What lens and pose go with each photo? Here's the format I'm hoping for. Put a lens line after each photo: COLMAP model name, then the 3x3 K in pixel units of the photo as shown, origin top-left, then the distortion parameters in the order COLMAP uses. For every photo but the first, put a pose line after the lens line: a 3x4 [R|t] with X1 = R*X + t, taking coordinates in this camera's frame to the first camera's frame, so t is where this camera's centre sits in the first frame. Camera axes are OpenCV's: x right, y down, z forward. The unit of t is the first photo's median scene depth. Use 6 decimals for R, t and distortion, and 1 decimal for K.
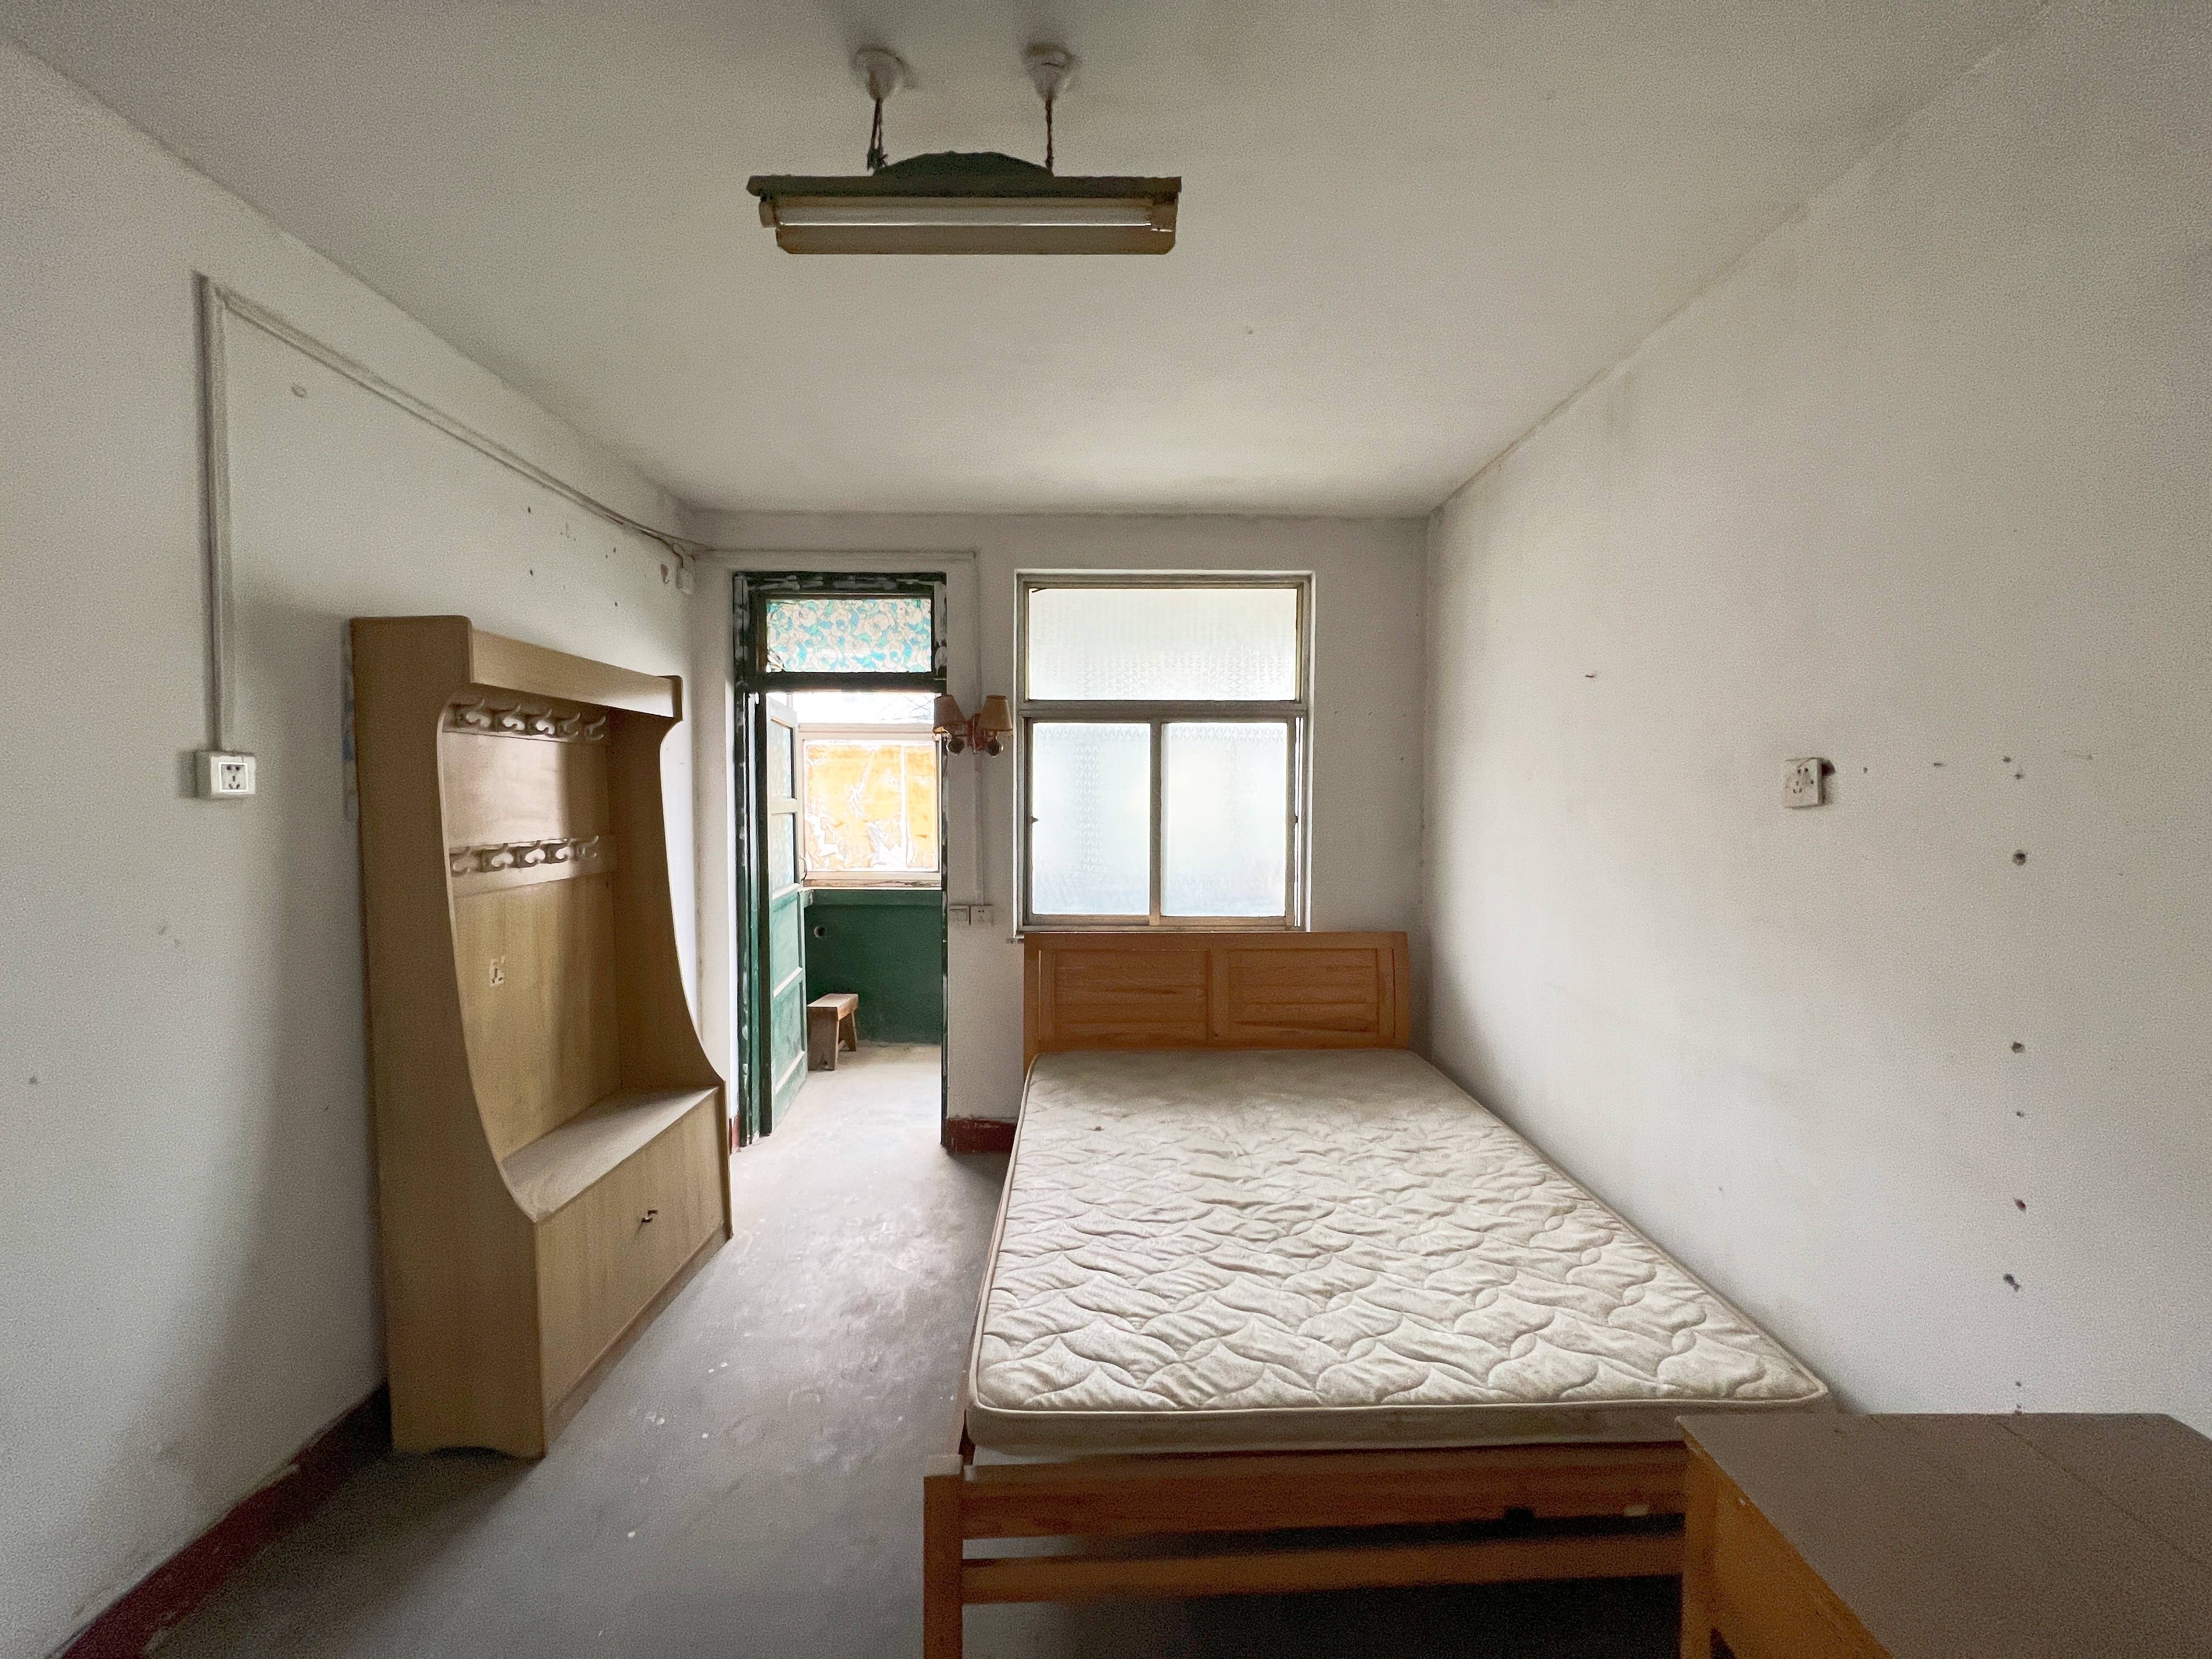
lens RADIAL K [[881.5, 0, 1106.0], [0, 881.5, 829.5], [0, 0, 1]] dist [-0.000279, 0.000489]
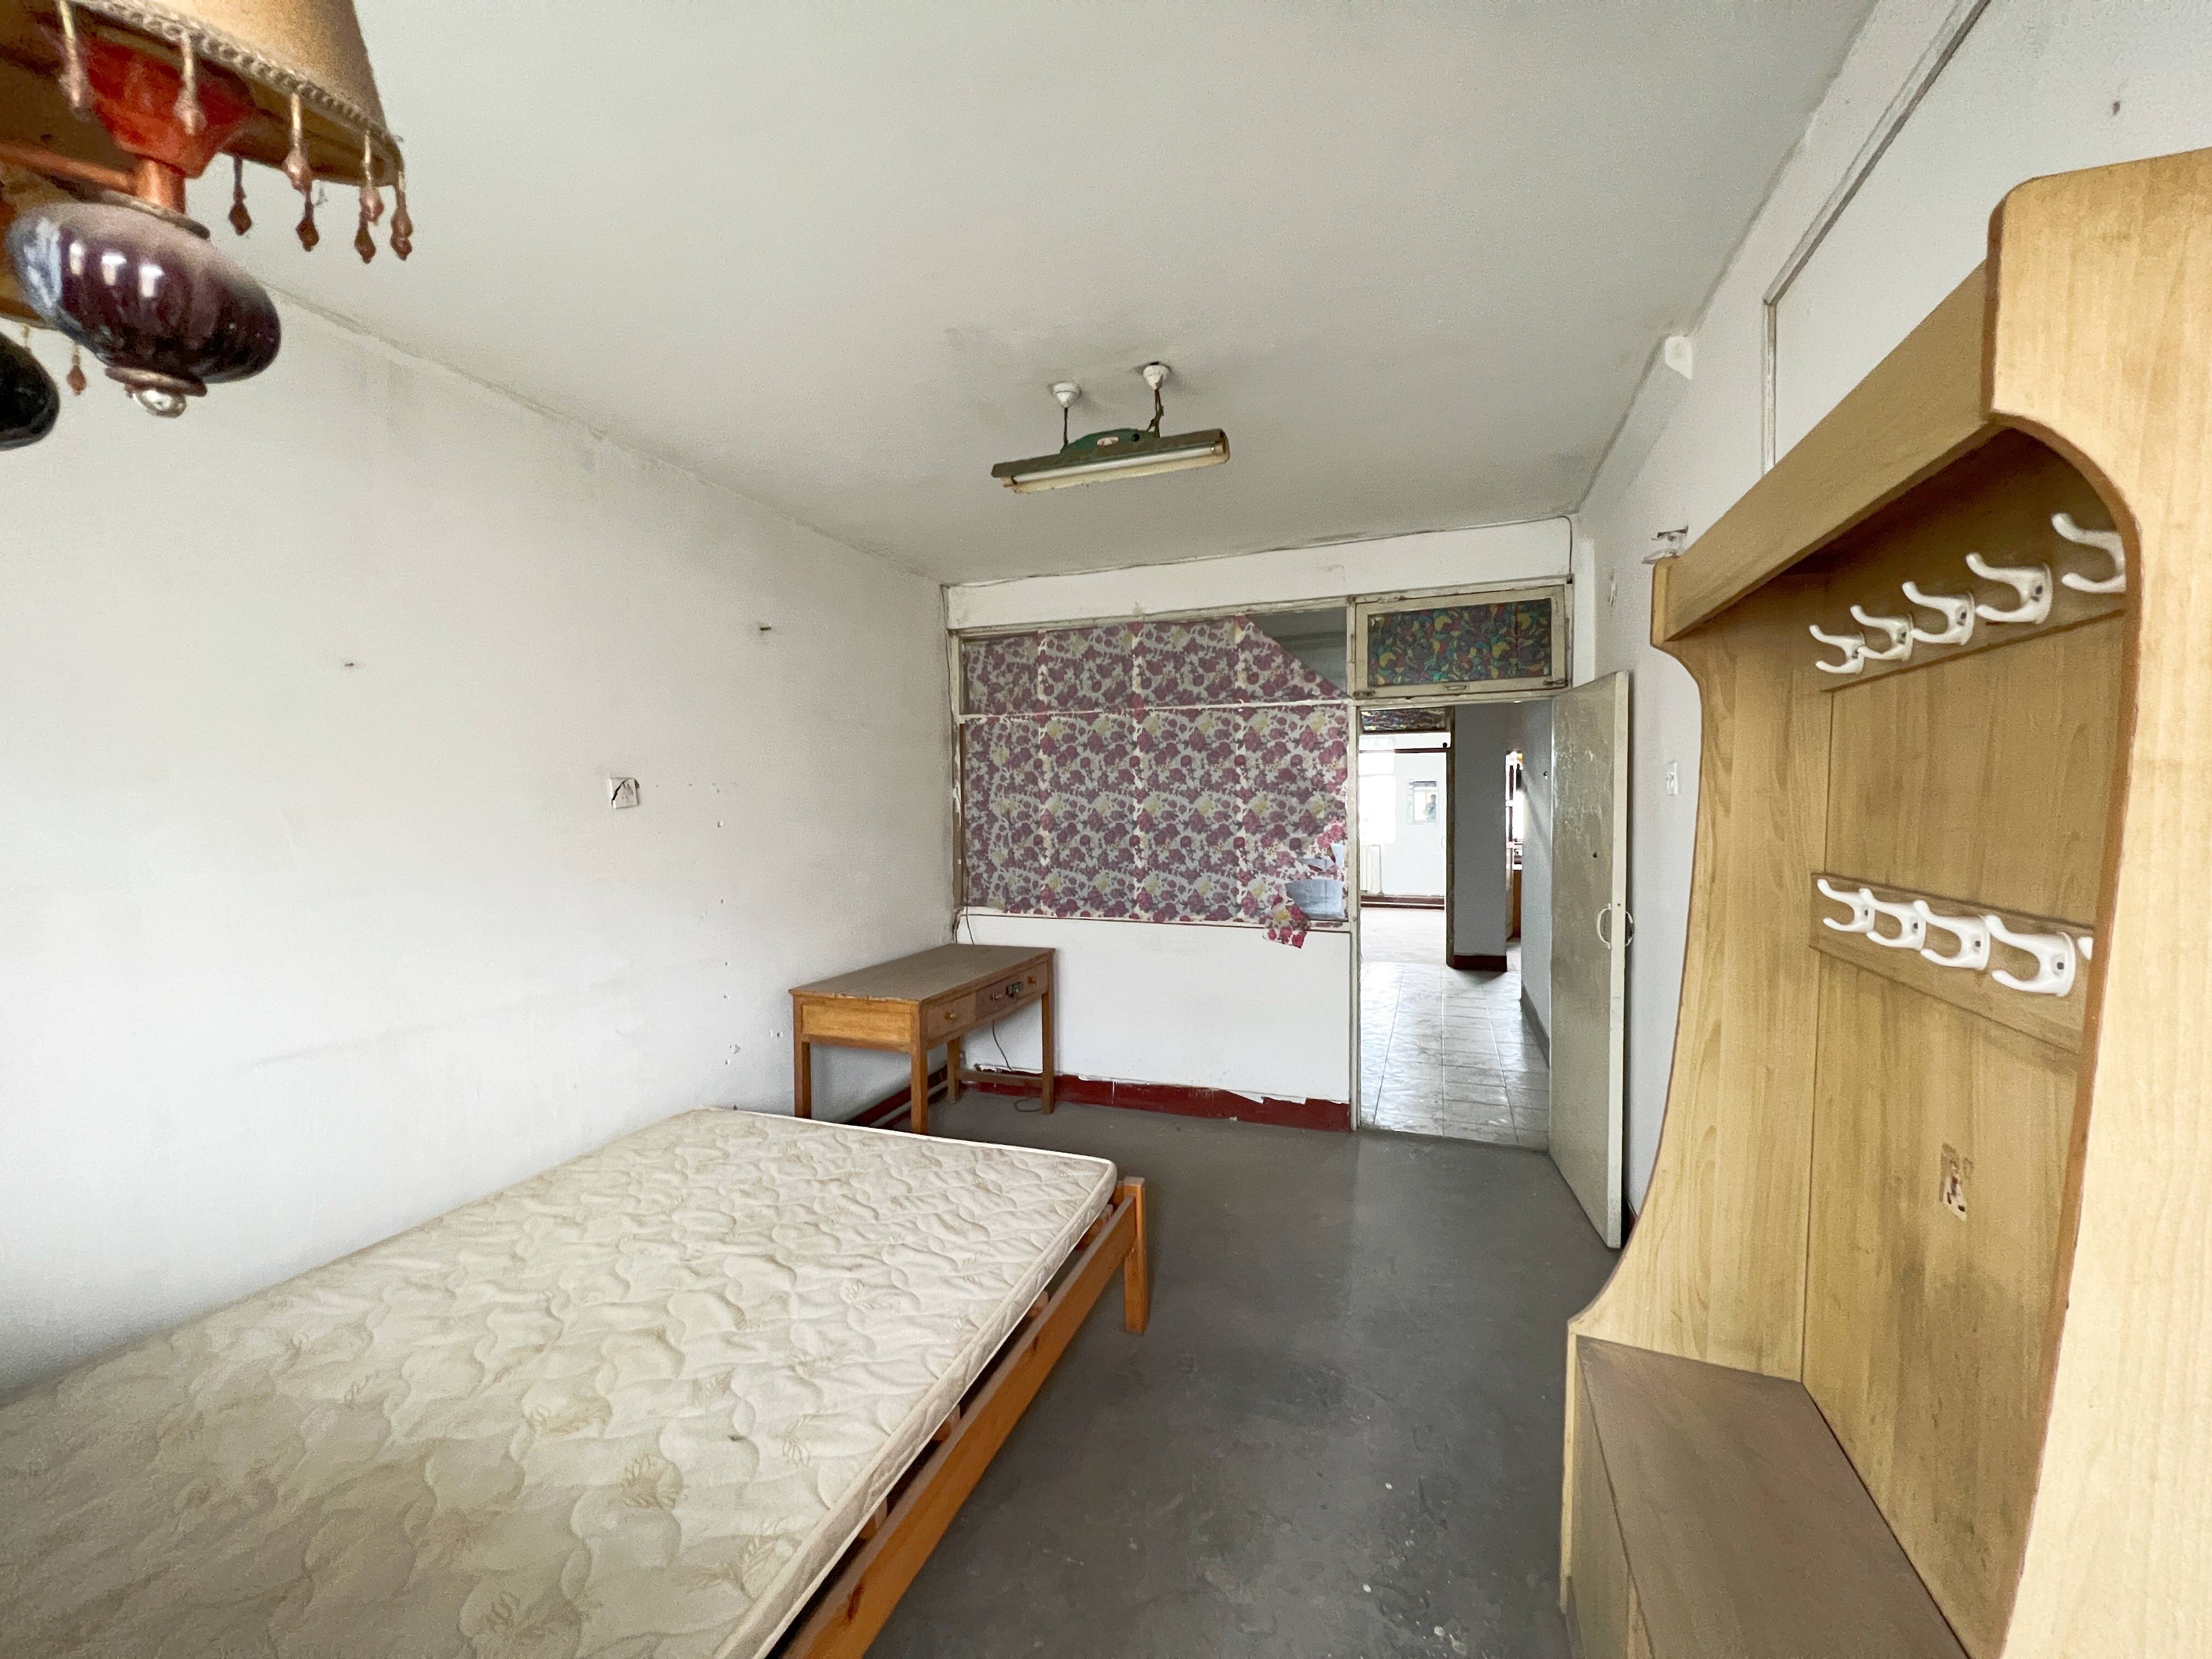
lens RADIAL K [[881.5, 0, 1106.0], [0, 881.5, 829.5], [0, 0, 1]] dist [-0.000279, 0.000489]
pose [[-0.929751, -0.007856, 0.368106, -0.316517], [0.025638, 0.995964, 0.086012, -0.048559], [-0.367296, 0.089408, -0.925797, 1.069278]]
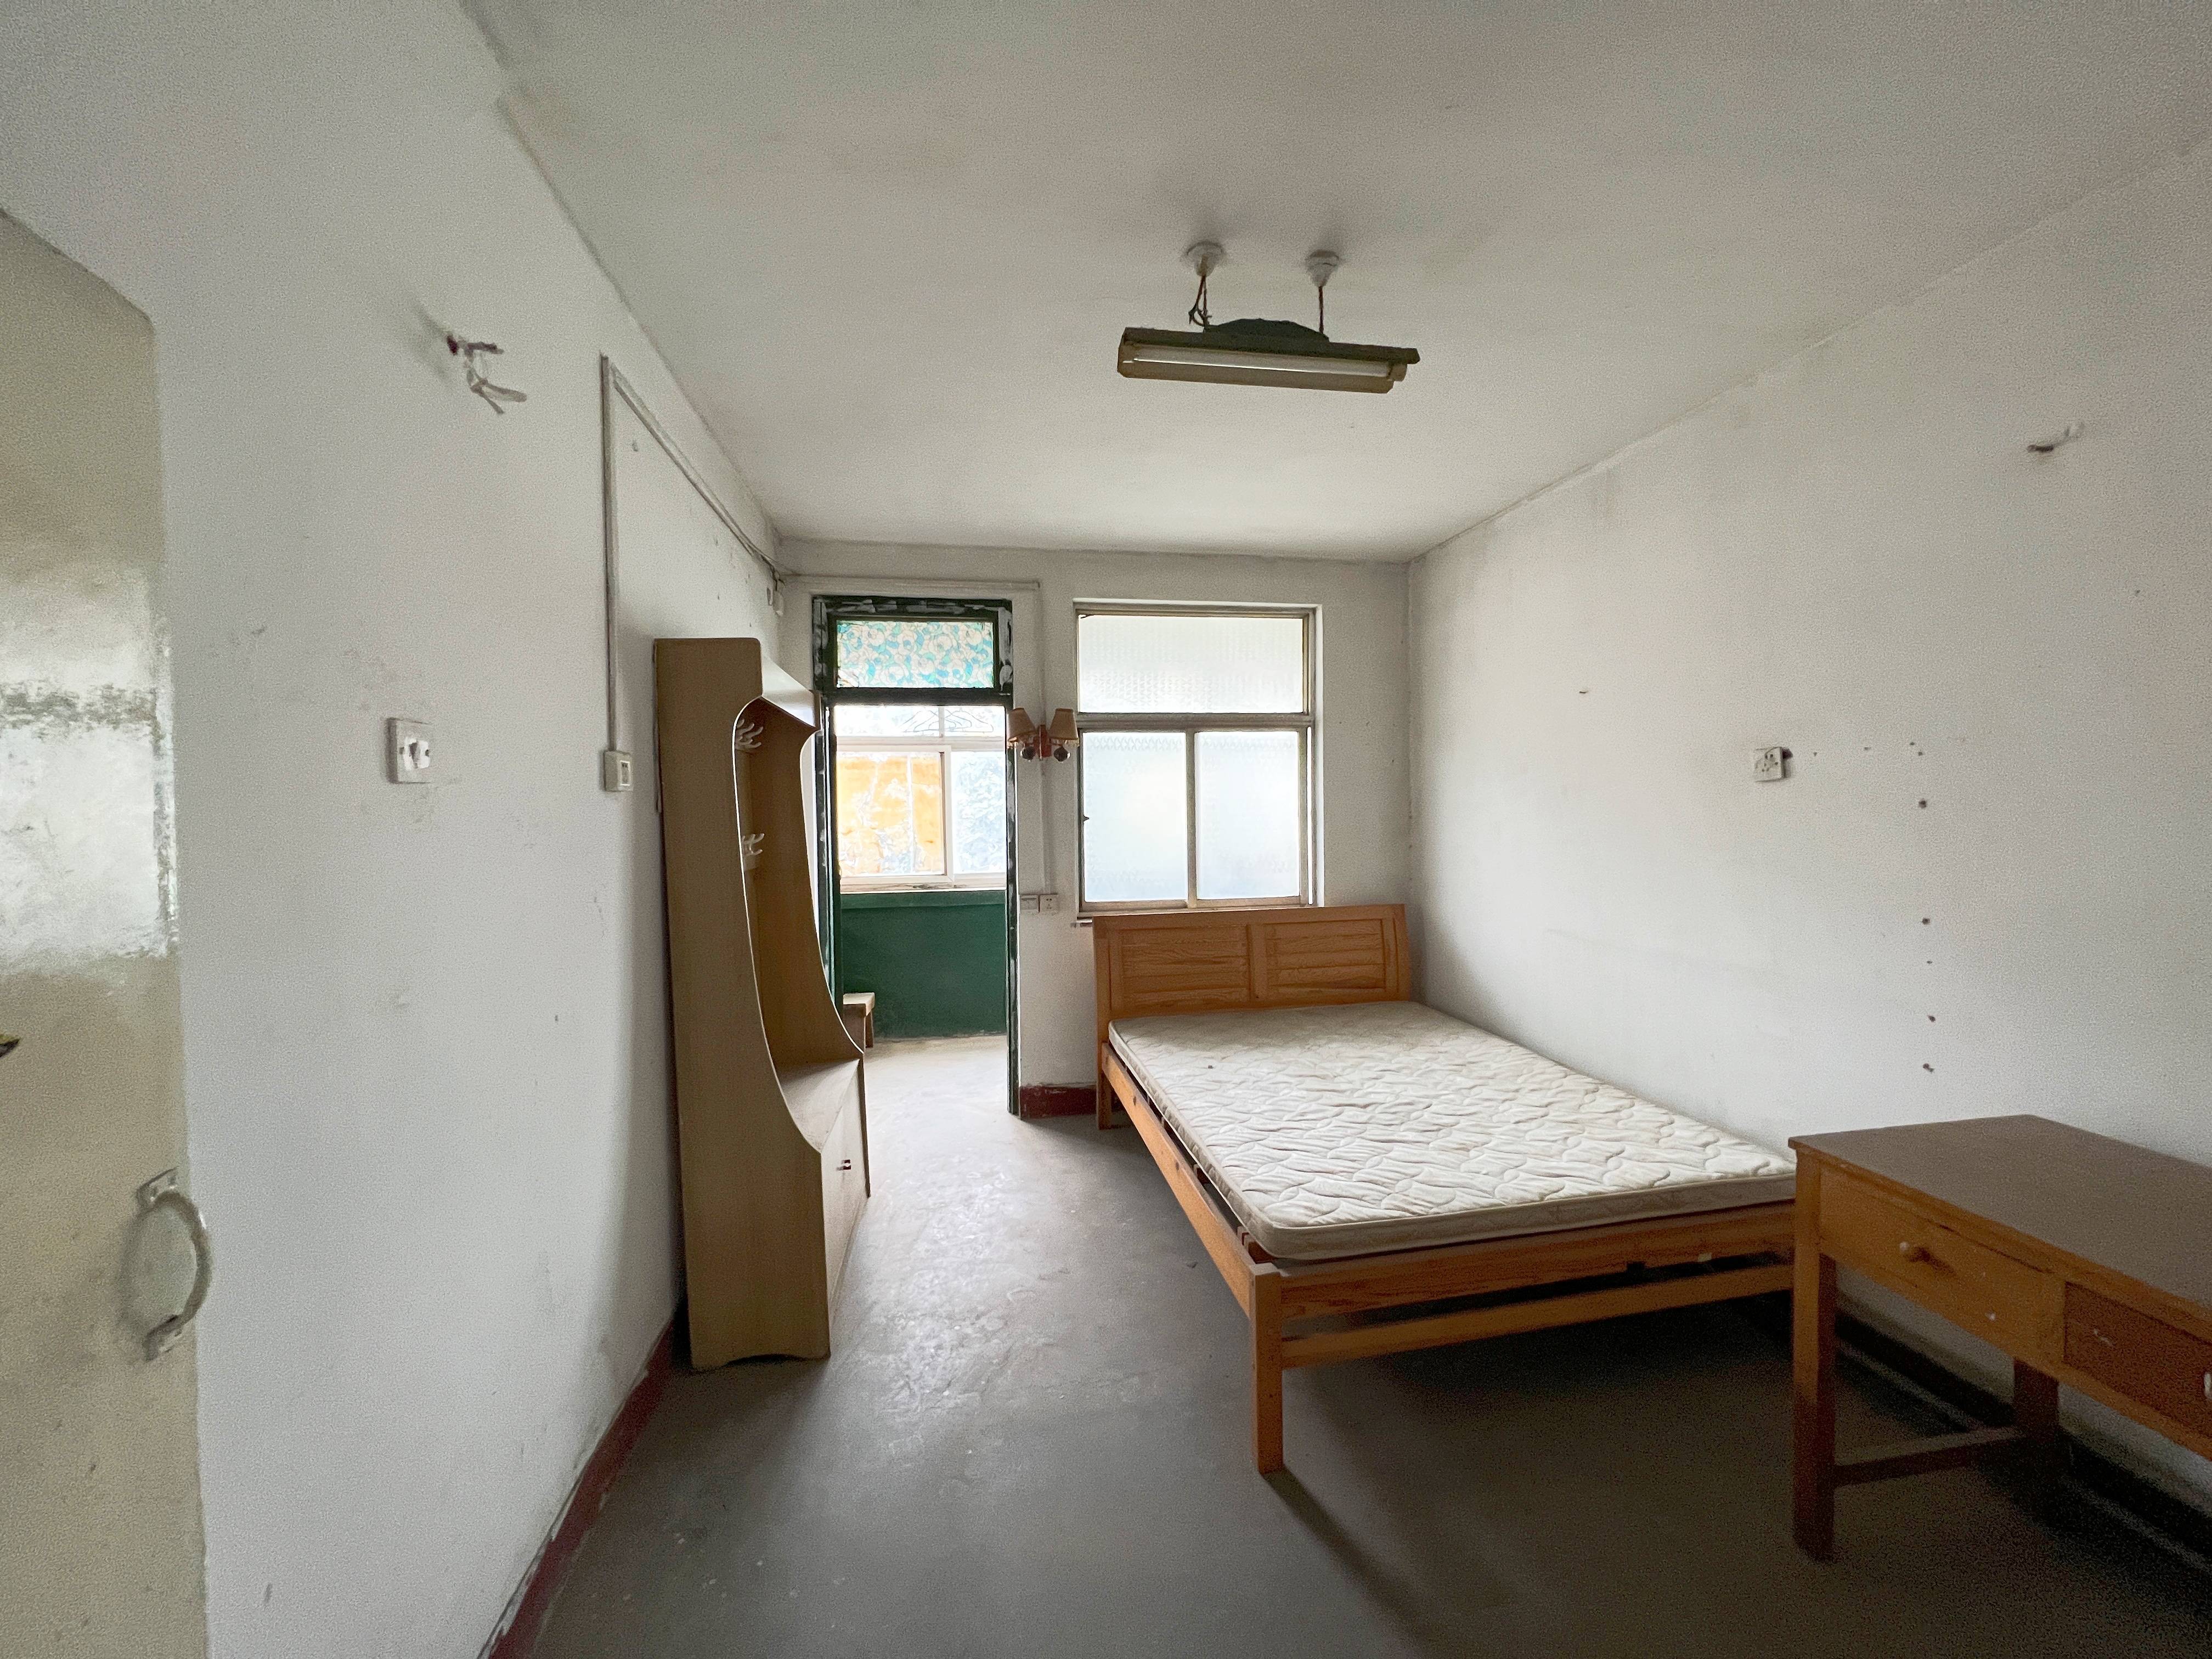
lens RADIAL K [[881.5, 0, 1106.0], [0, 881.5, 829.5], [0, 0, 1]] dist [-0.000279, 0.000489]
pose [[0.986568, -0.022348, 0.161816, -0.263090], [0.025388, 0.999537, -0.016745, 0.025302], [-0.161367, 0.020628, 0.986679, -0.131924]]
